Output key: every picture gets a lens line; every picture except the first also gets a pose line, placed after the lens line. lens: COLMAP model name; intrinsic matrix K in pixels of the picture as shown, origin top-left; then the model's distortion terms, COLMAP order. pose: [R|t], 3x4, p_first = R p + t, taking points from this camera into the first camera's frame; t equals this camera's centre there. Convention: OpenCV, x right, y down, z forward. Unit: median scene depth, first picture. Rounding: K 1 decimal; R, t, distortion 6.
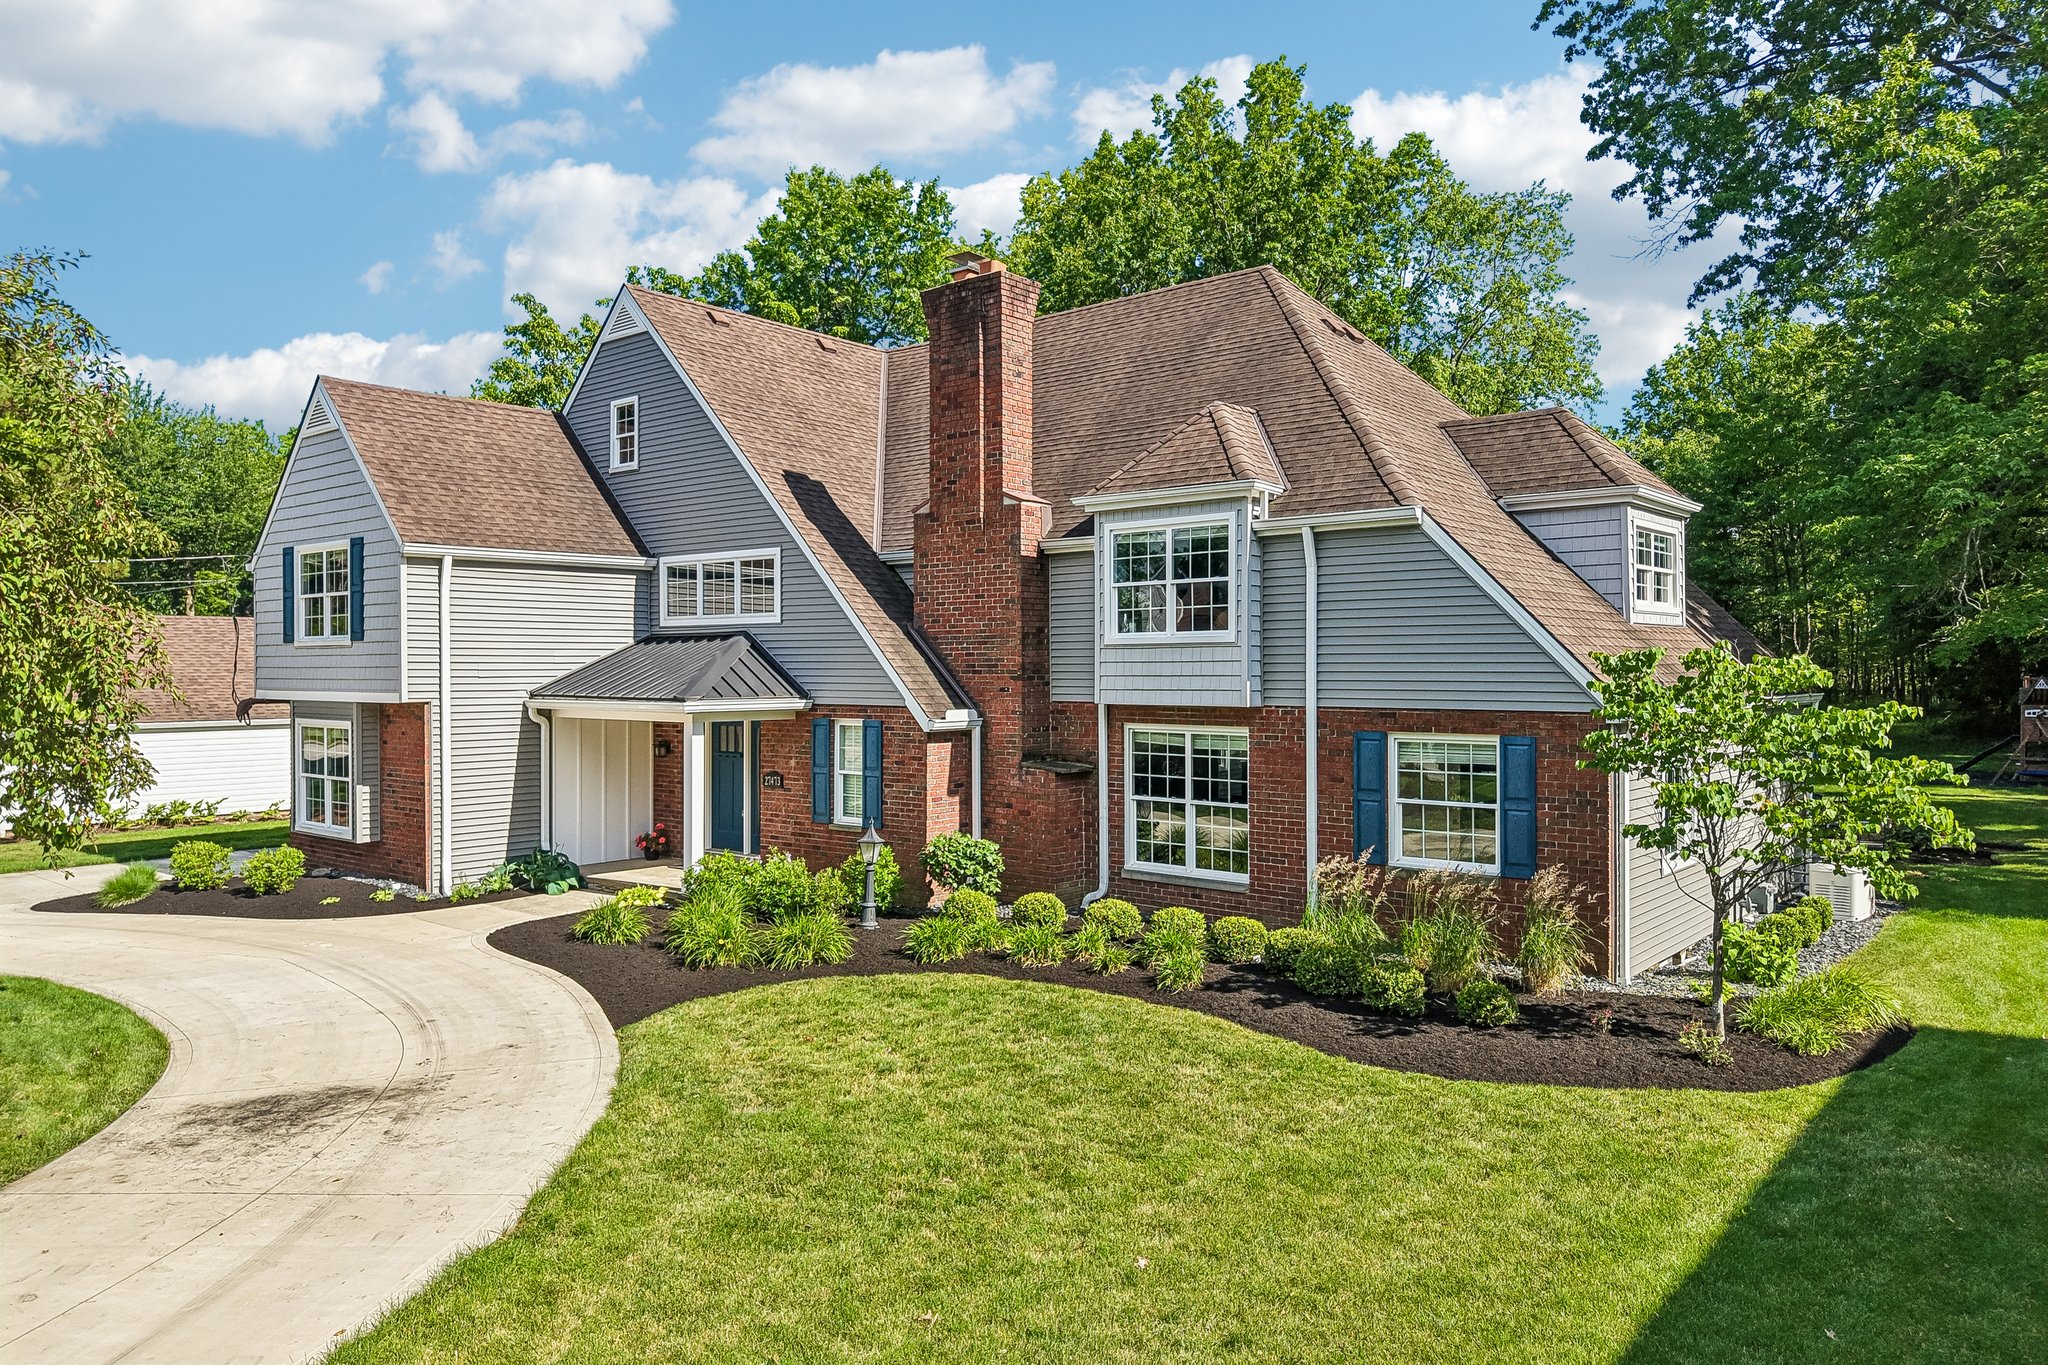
lens RADIAL K [[1390.1, 0, 1016.0], [0, 1390.1, 675.9], [0, 0, 1]] dist [0.003018, -0.000293]
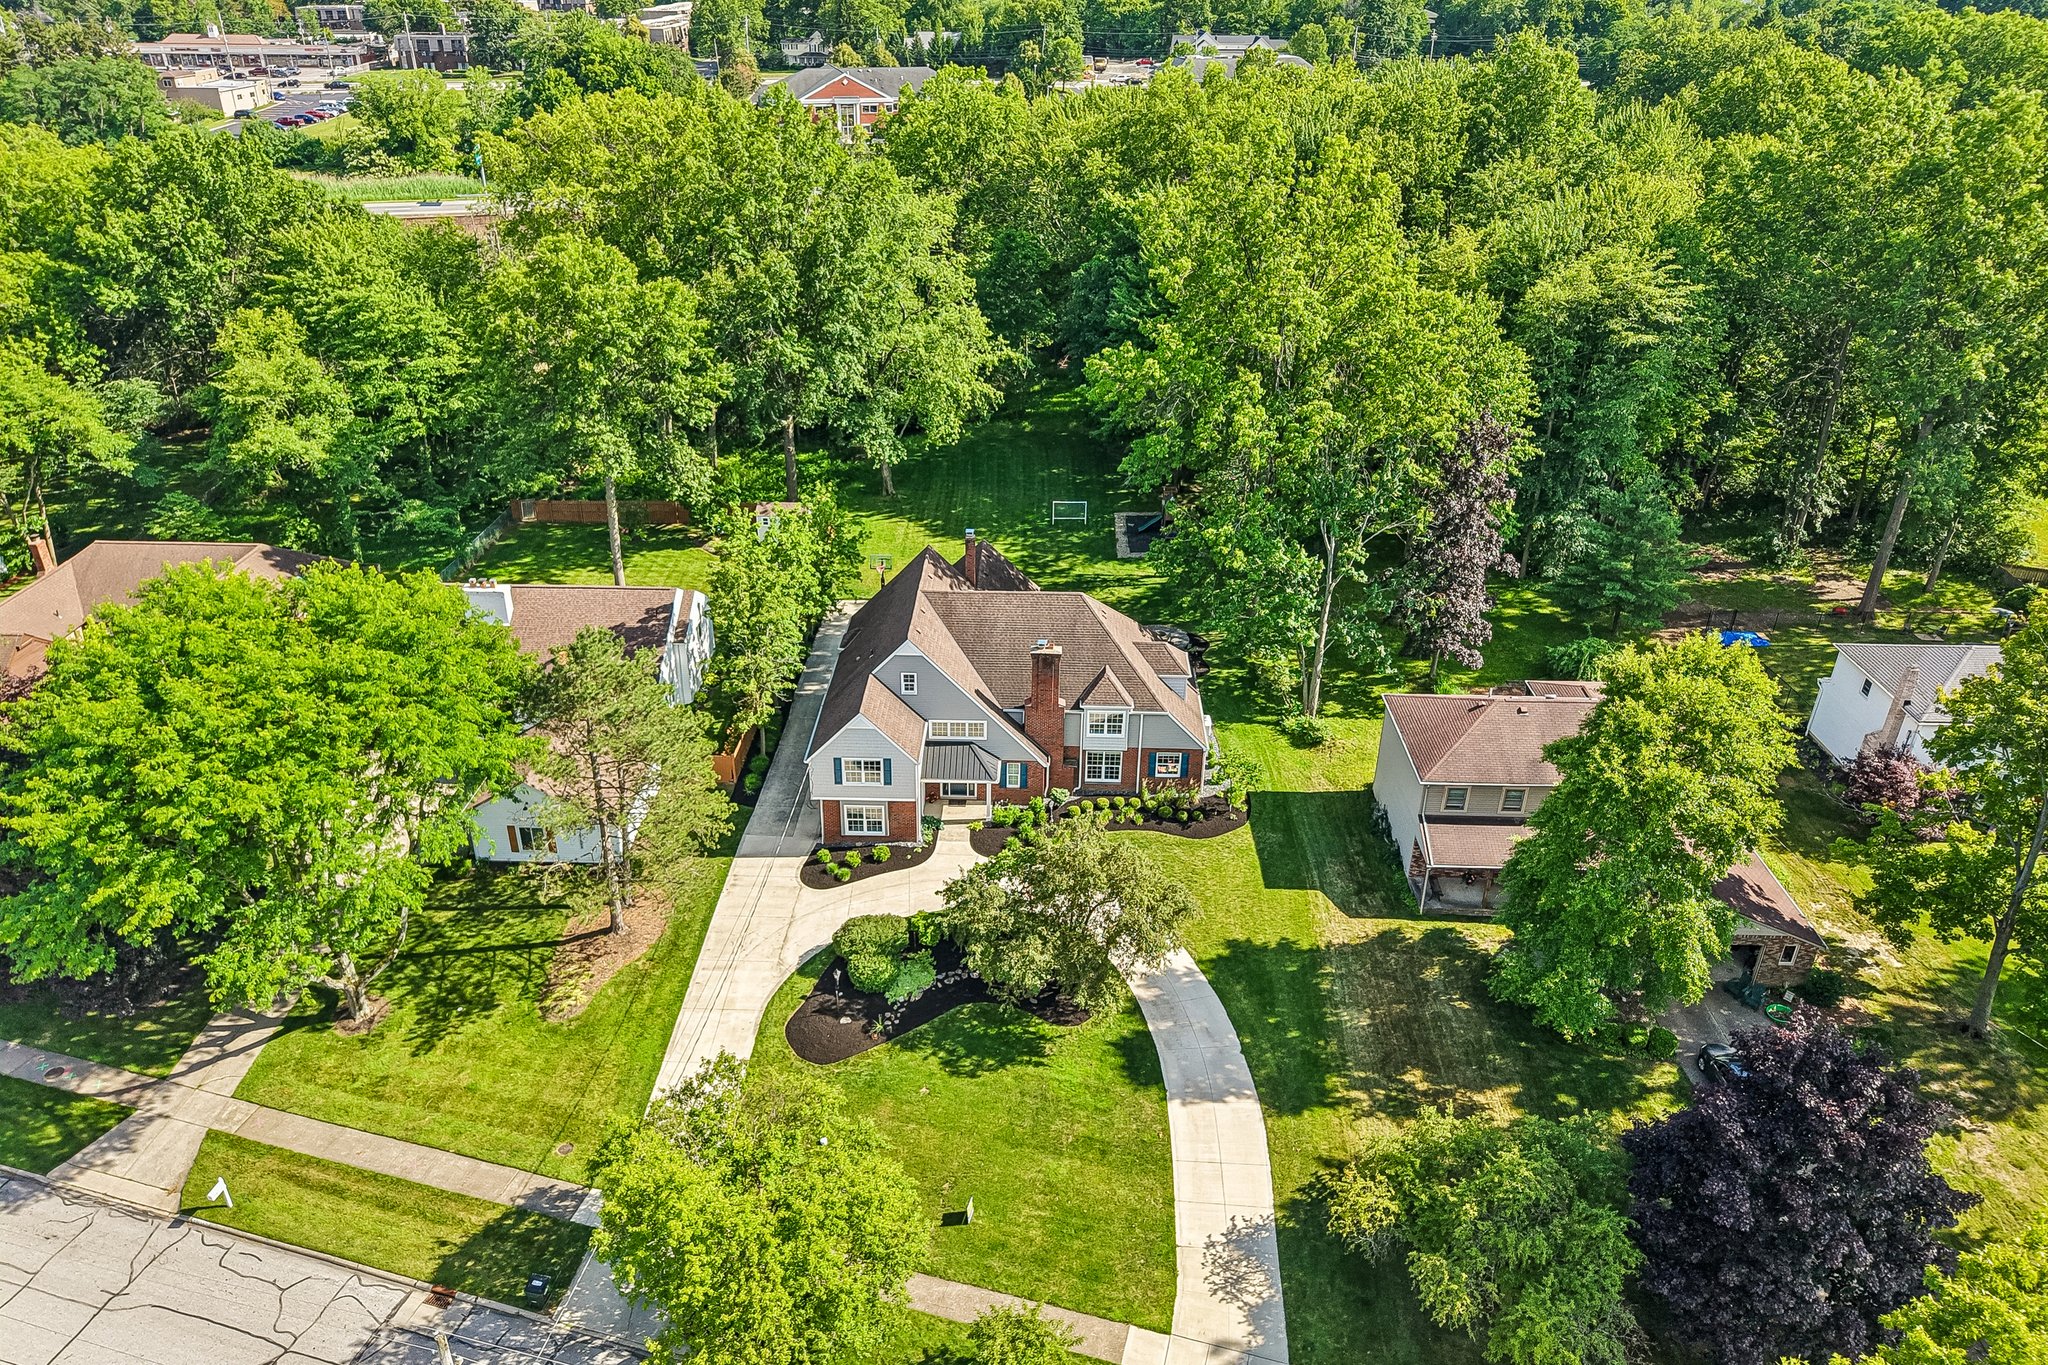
lens RADIAL K [[1390.1, 0, 1016.0], [0, 1390.1, 675.9], [0, 0, 1]] dist [0.003018, -0.000293]
pose [[0.777950, -0.289474, 0.557672, -2.092852], [-0.001560, 0.886659, 0.462420, -1.868423], [-0.628324, -0.360610, 0.689325, -1.449799]]
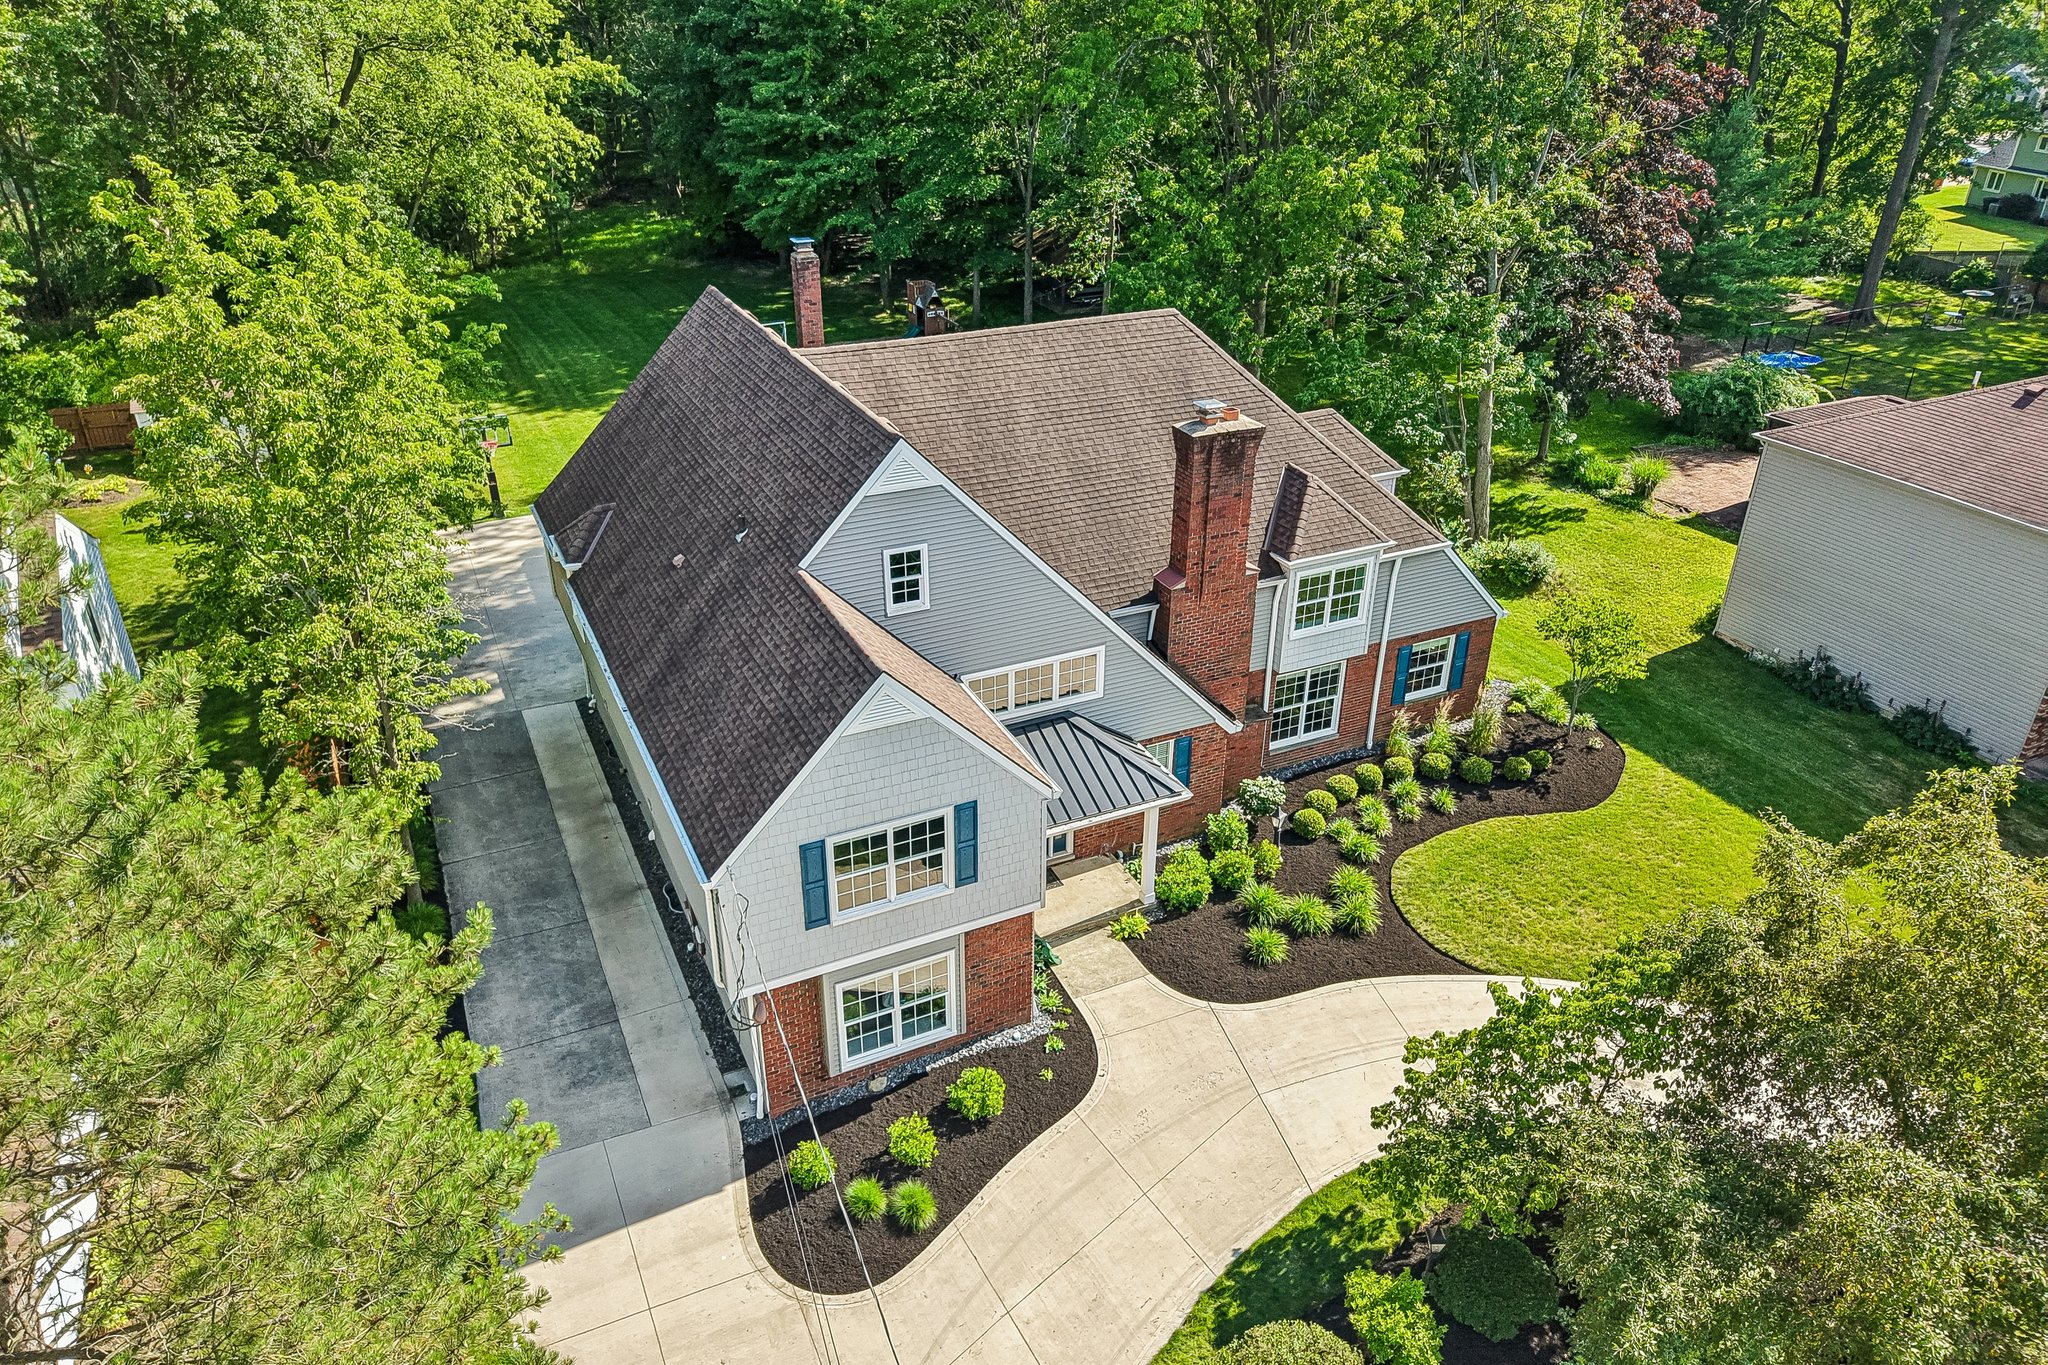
lens RADIAL K [[1390.1, 0, 1016.0], [0, 1390.1, 675.9], [0, 0, 1]] dist [0.003018, -0.000293]
pose [[0.403744, -0.423540, 0.810929, -1.301717], [0.000742, 0.886536, 0.462659, -0.684859], [-0.914872, -0.186194, 0.358247, 0.637383]]
